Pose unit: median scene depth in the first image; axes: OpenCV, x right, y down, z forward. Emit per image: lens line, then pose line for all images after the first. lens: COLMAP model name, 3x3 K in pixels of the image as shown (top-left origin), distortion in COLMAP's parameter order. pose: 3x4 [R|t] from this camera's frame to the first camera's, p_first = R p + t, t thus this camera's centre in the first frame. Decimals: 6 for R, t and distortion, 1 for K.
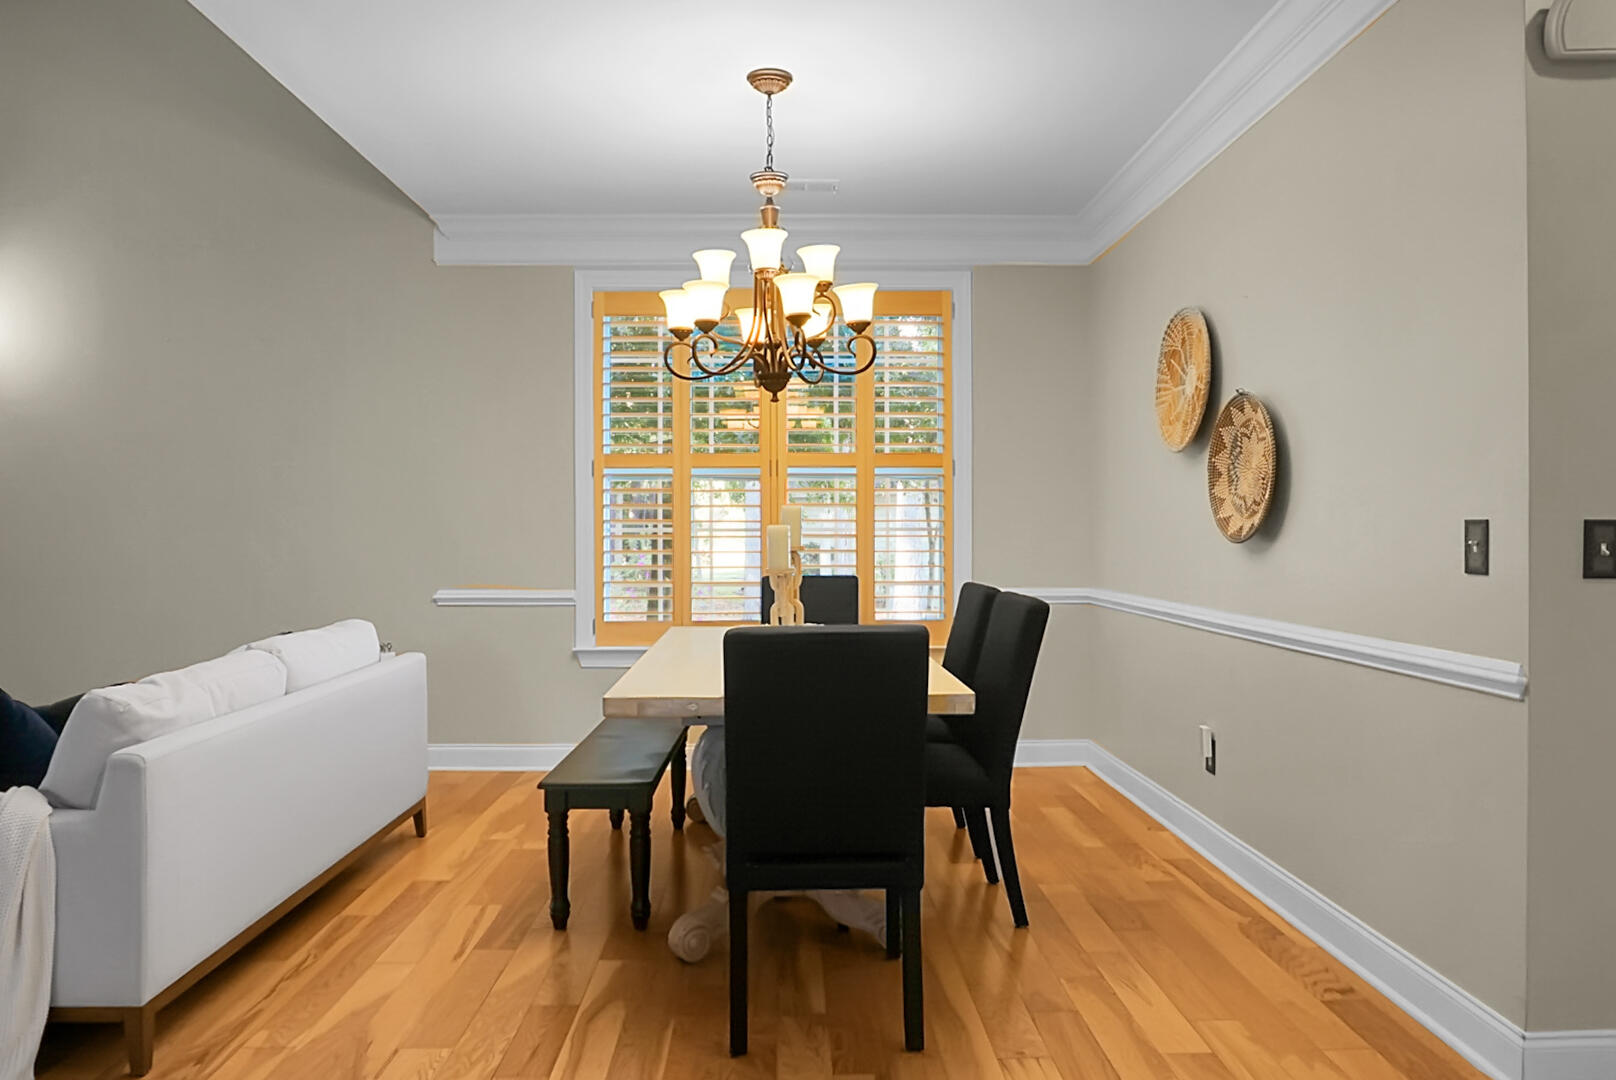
lens RADIAL K [[1109.5, 0, 811.1], [0, 1109.5, 533.9], [0, 0, 1]] dist [-0.022283, 0.003292]
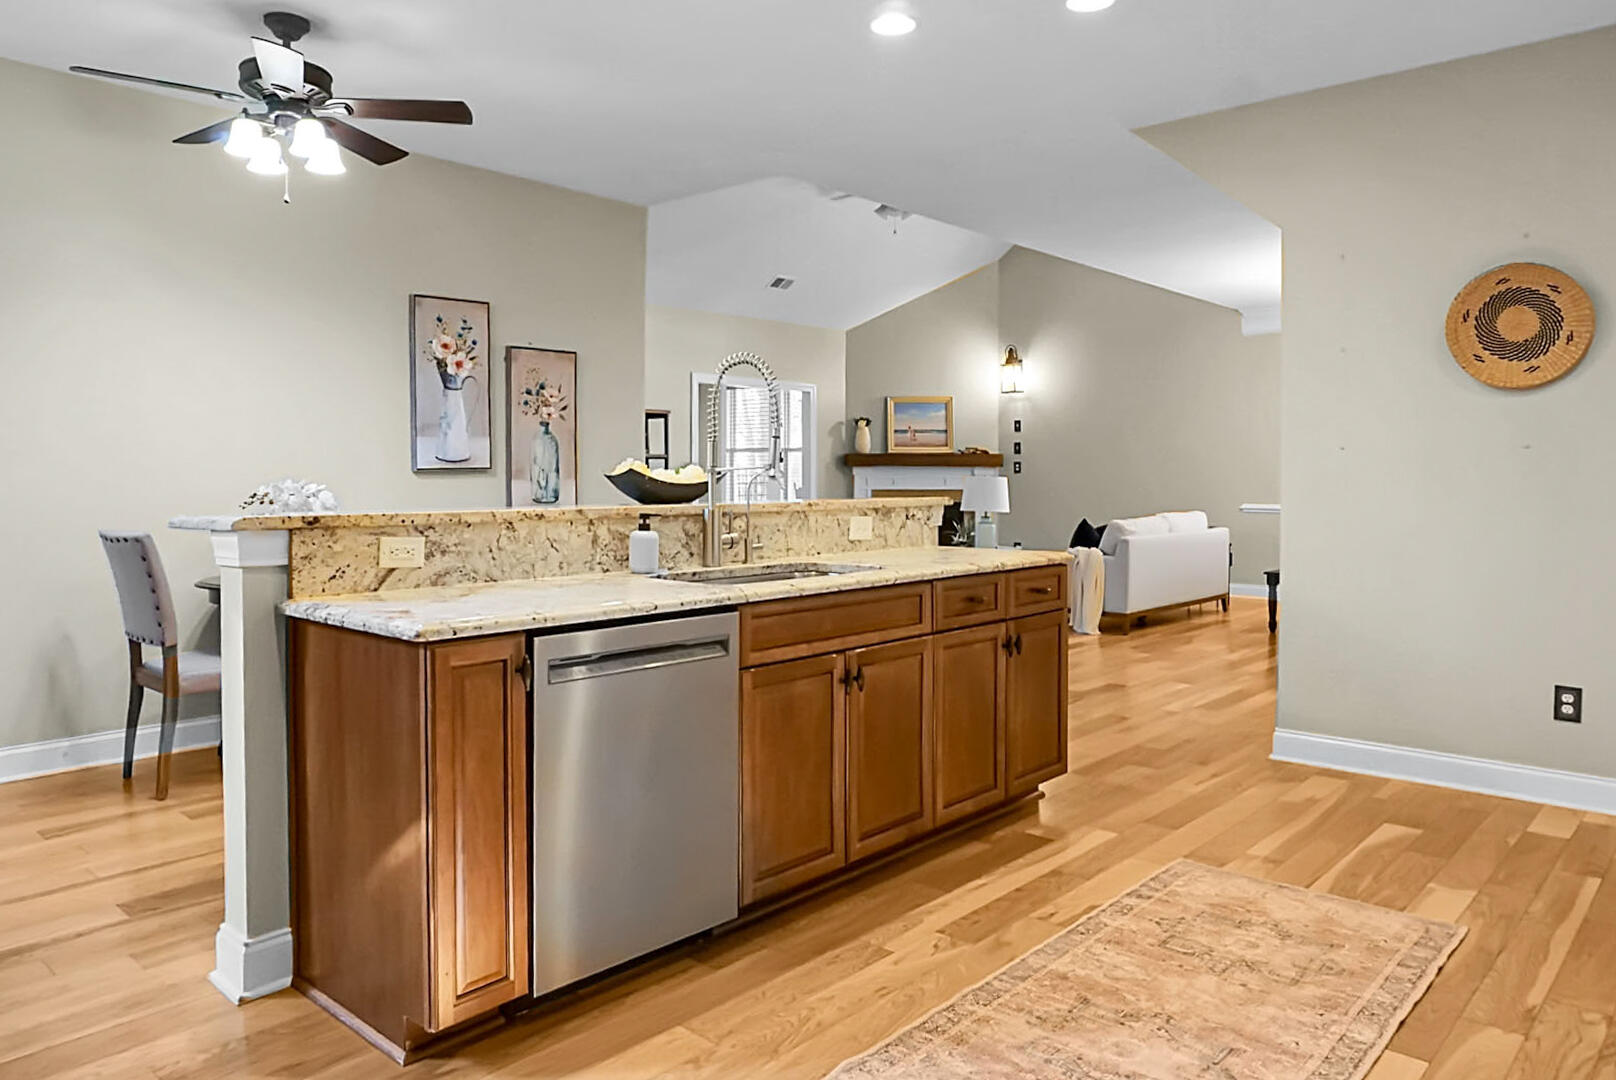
lens RADIAL K [[1115.9, 0, 801.4], [0, 1115.9, 468.1], [0, 0, 1]] dist [-0.026710, -0.000351]
pose [[0.722936, -0.003742, -0.690905, 0.721336], [-0.002894, 0.999960, -0.008444, 0.011764], [0.690909, 0.008104, 0.722897, -1.518699]]
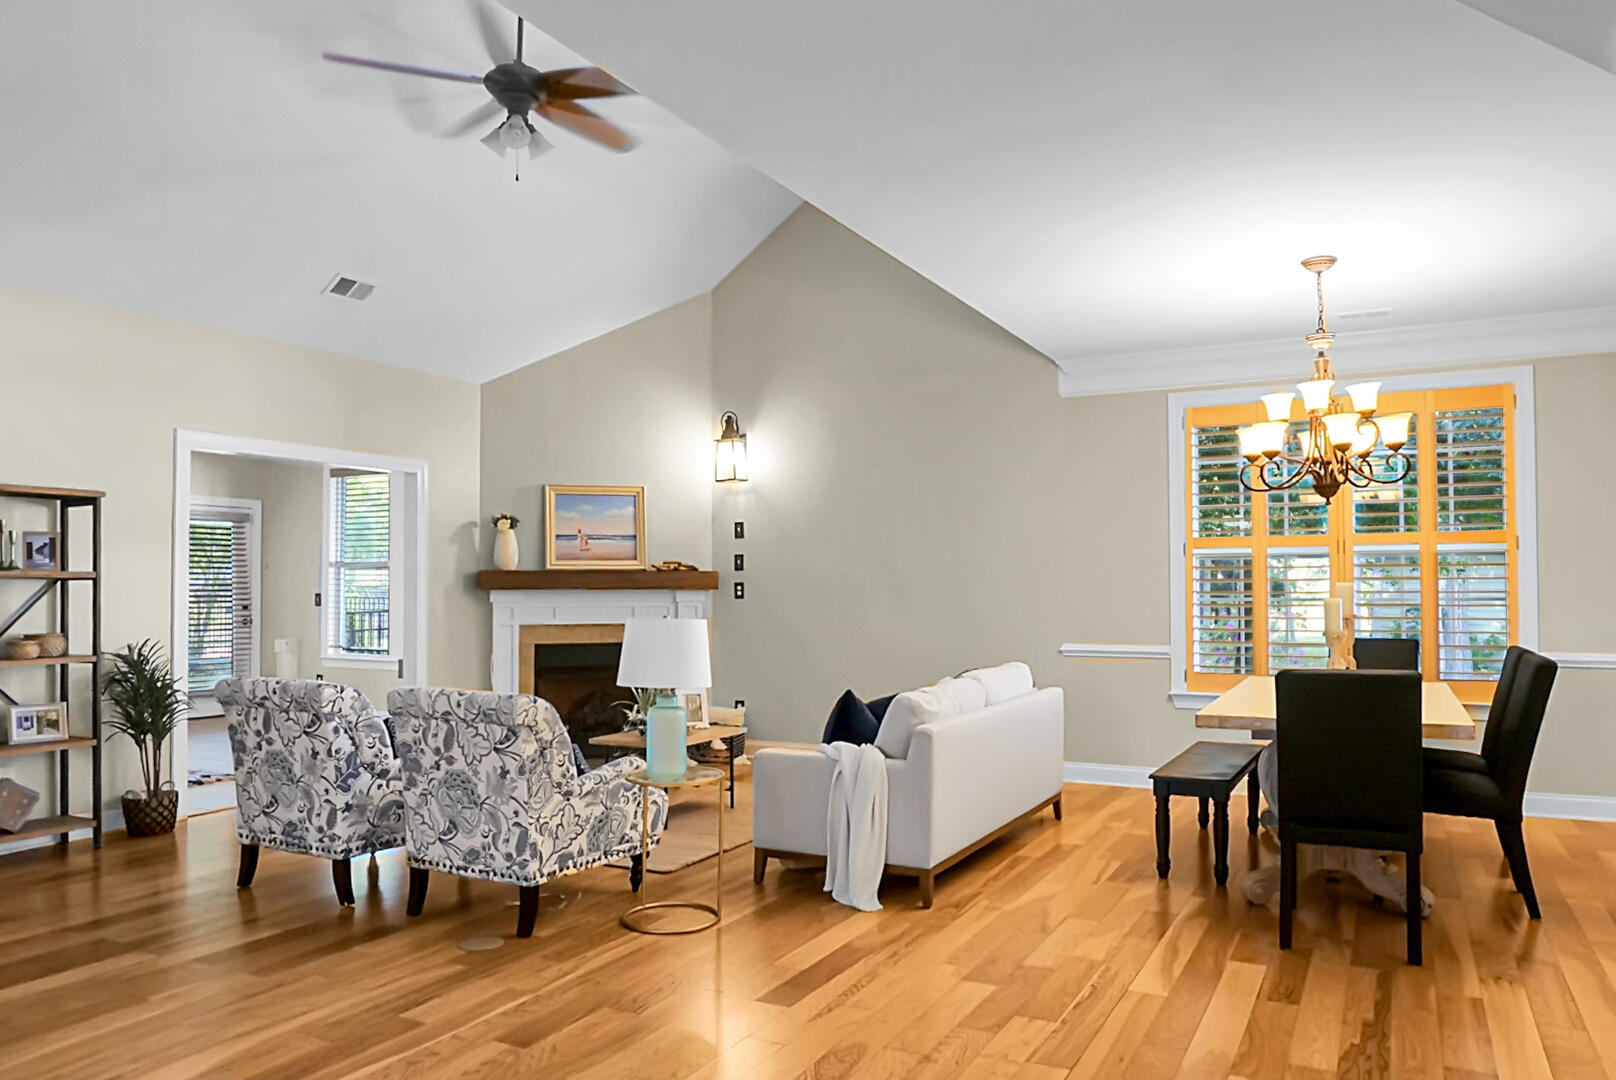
lens RADIAL K [[1105.2, 0, 810.9], [0, 1105.2, 585.9], [0, 0, 1]] dist [-0.034448, 0.000062]
pose [[0.868975, -0.004850, -0.494833, 0.085518], [0.001904, 0.999977, -0.006457, -0.017320], [0.494853, 0.004669, 0.868964, -0.477879]]
